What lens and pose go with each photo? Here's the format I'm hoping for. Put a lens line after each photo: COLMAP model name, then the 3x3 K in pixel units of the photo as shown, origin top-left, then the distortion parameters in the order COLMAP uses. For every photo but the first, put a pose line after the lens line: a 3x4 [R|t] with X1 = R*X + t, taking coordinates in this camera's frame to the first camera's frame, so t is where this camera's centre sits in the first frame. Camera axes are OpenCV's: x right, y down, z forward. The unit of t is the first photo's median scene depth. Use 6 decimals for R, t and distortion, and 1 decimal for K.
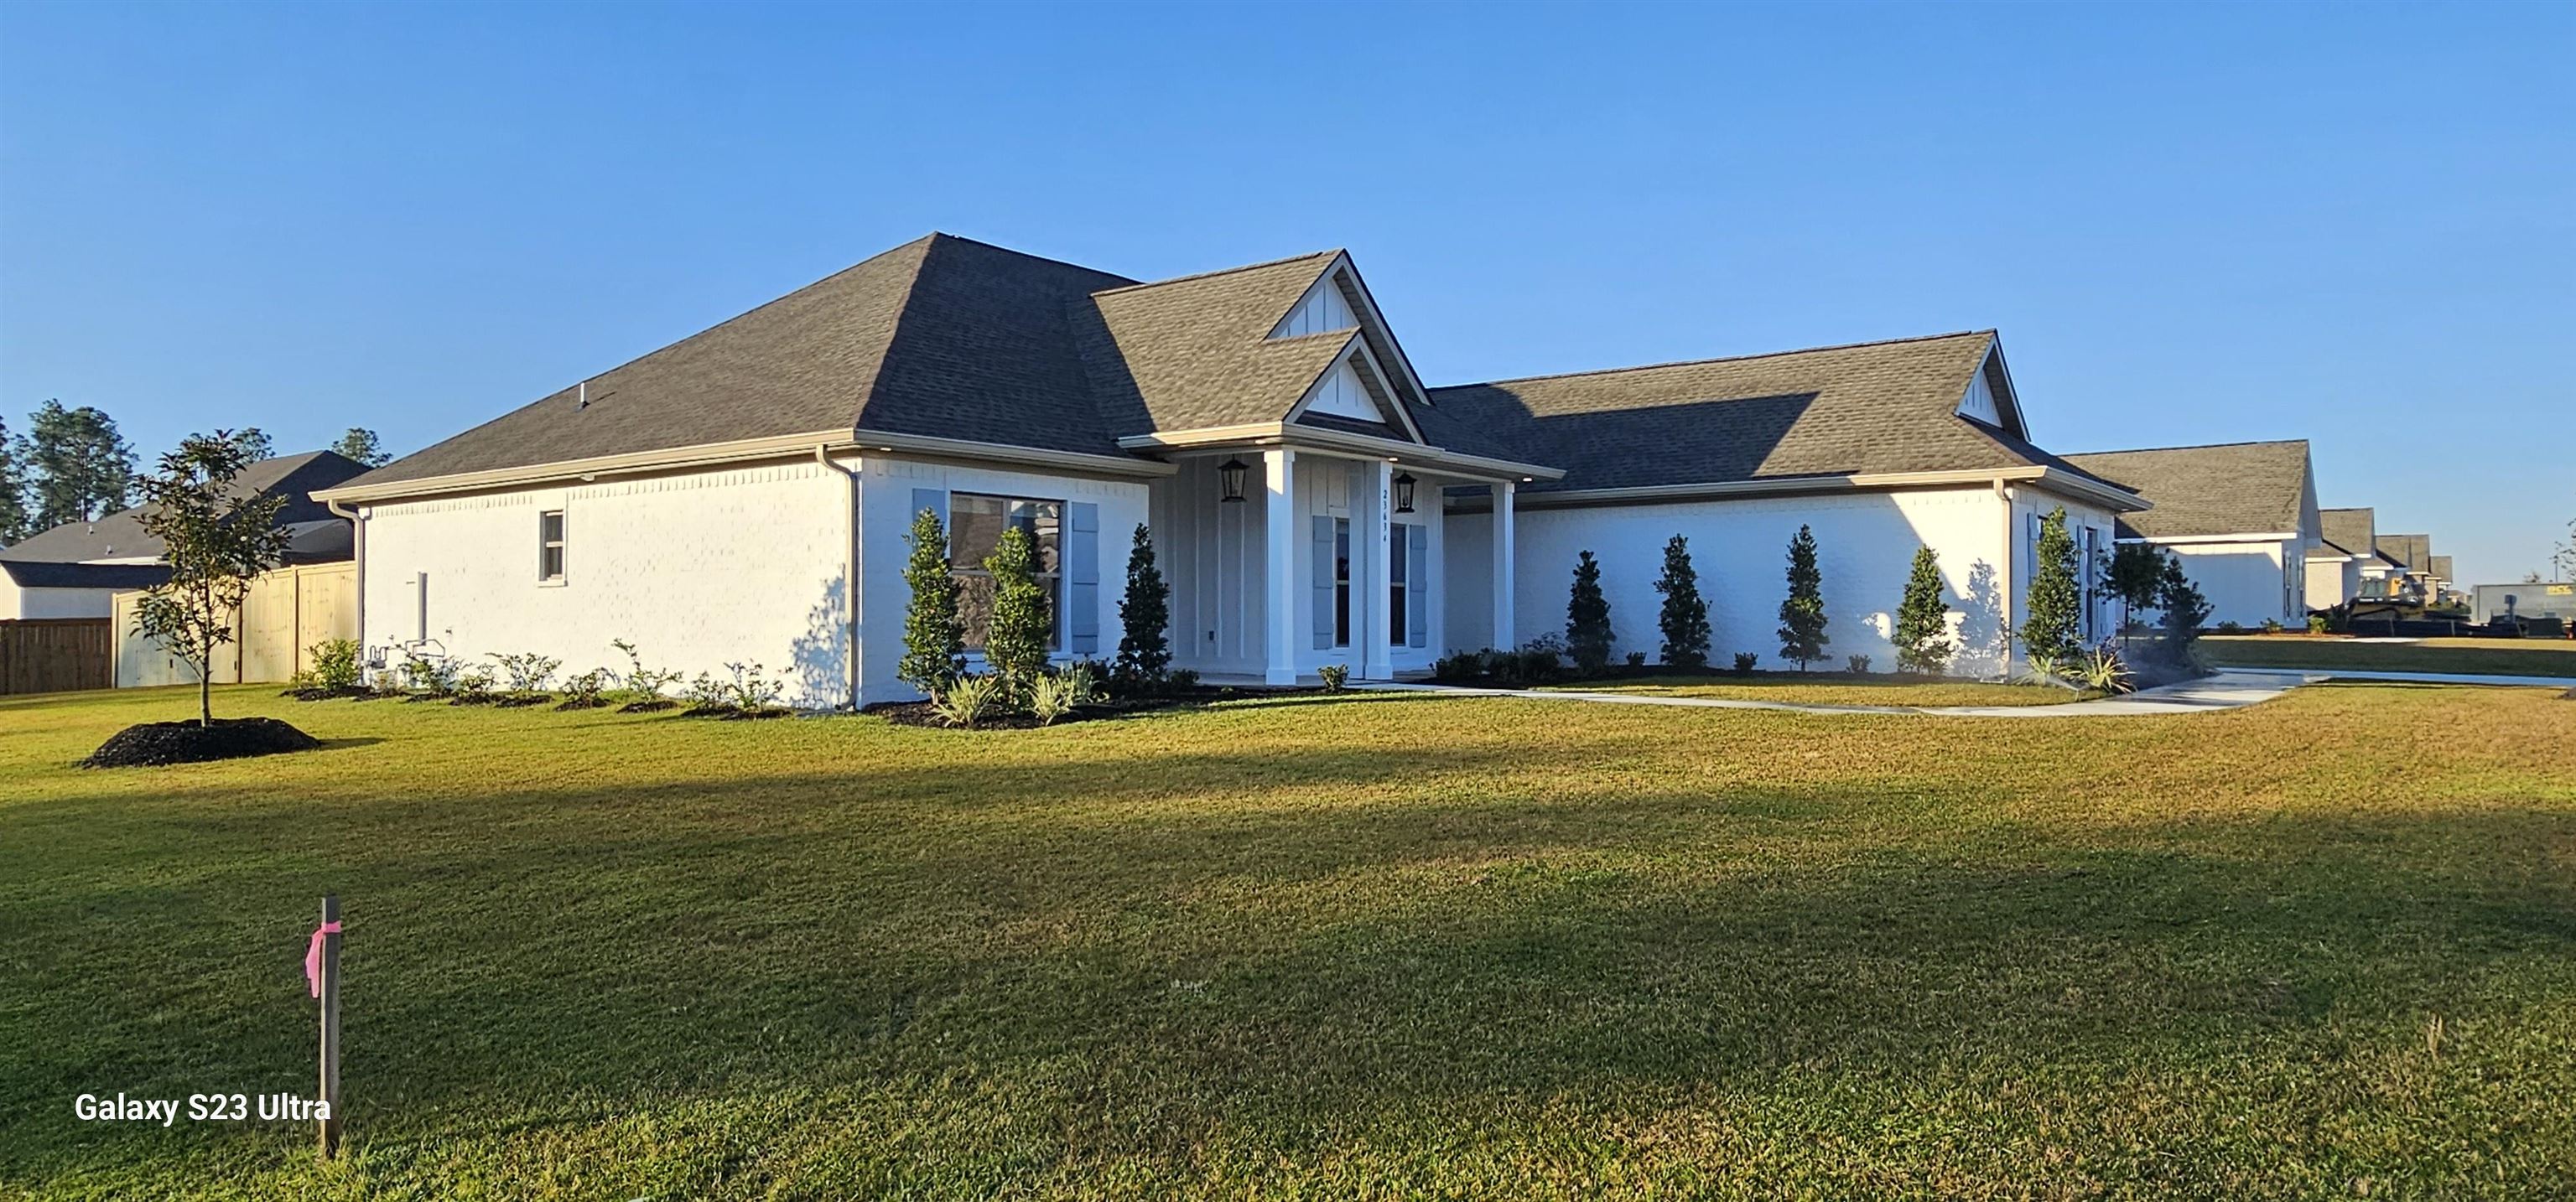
lens RADIAL K [[1622.0, 0, 1288.0], [0, 1622.0, 601.0], [0, 0, 1]] dist [-0.033564, 0.029801]
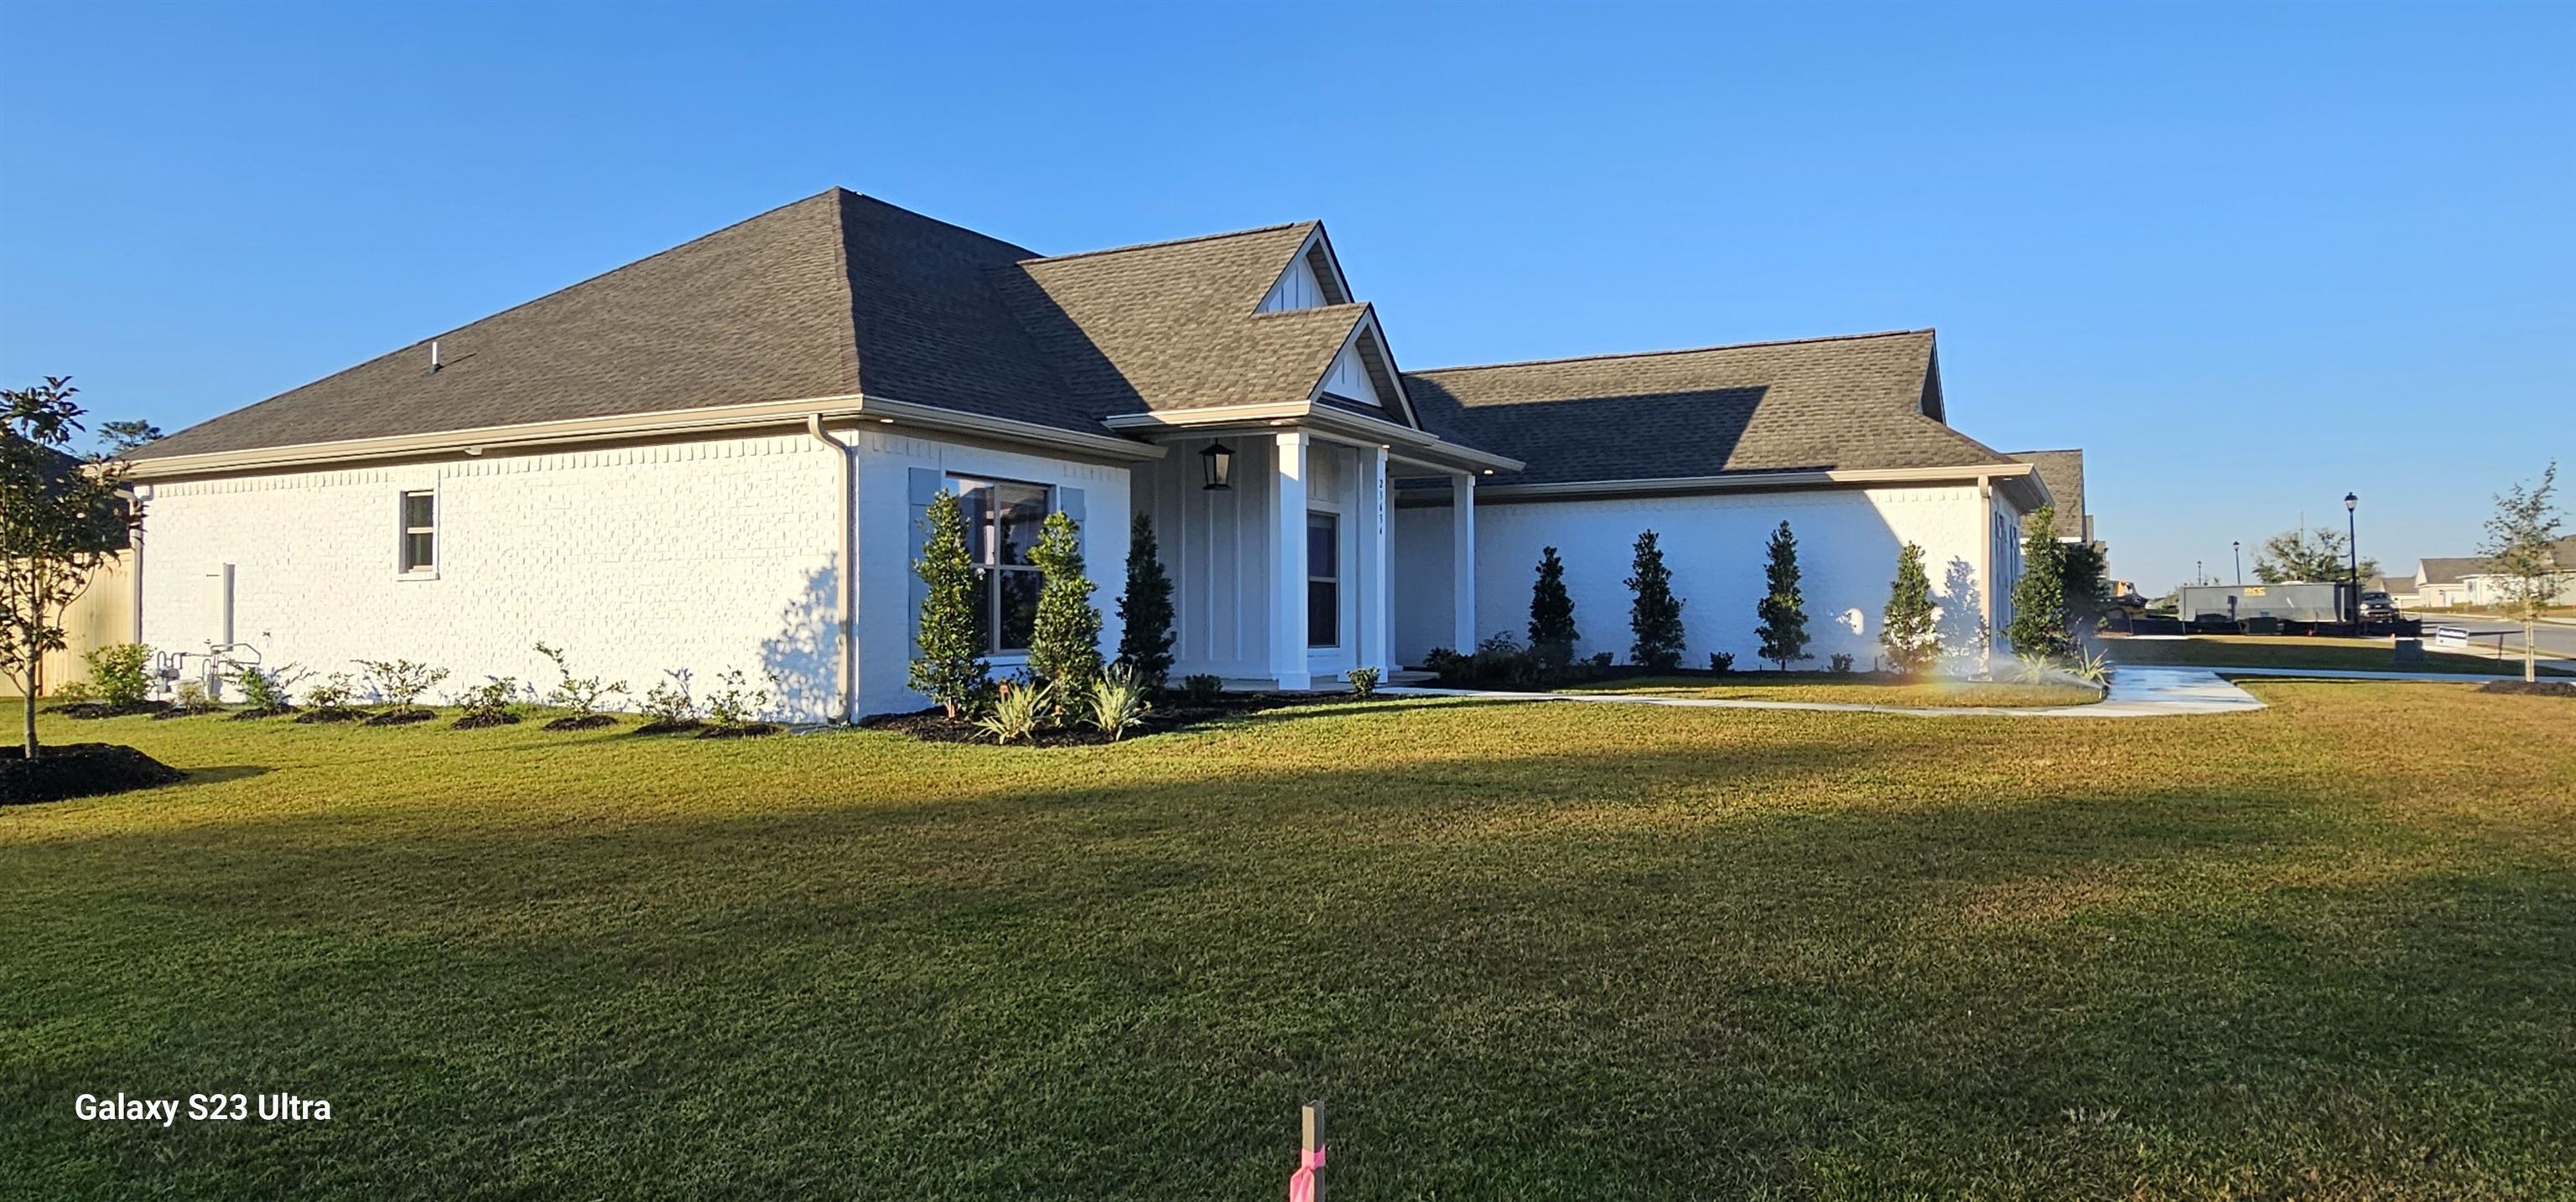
lens RADIAL K [[1622.0, 0, 1288.0], [0, 1622.0, 601.0], [0, 0, 1]] dist [-0.033564, 0.029801]
pose [[0.985509, 0.000542, 0.169623, -0.149255], [-0.000440, 1.000000, -0.000636, 0.002112], [-0.169623, 0.000552, 0.985509, 0.092257]]
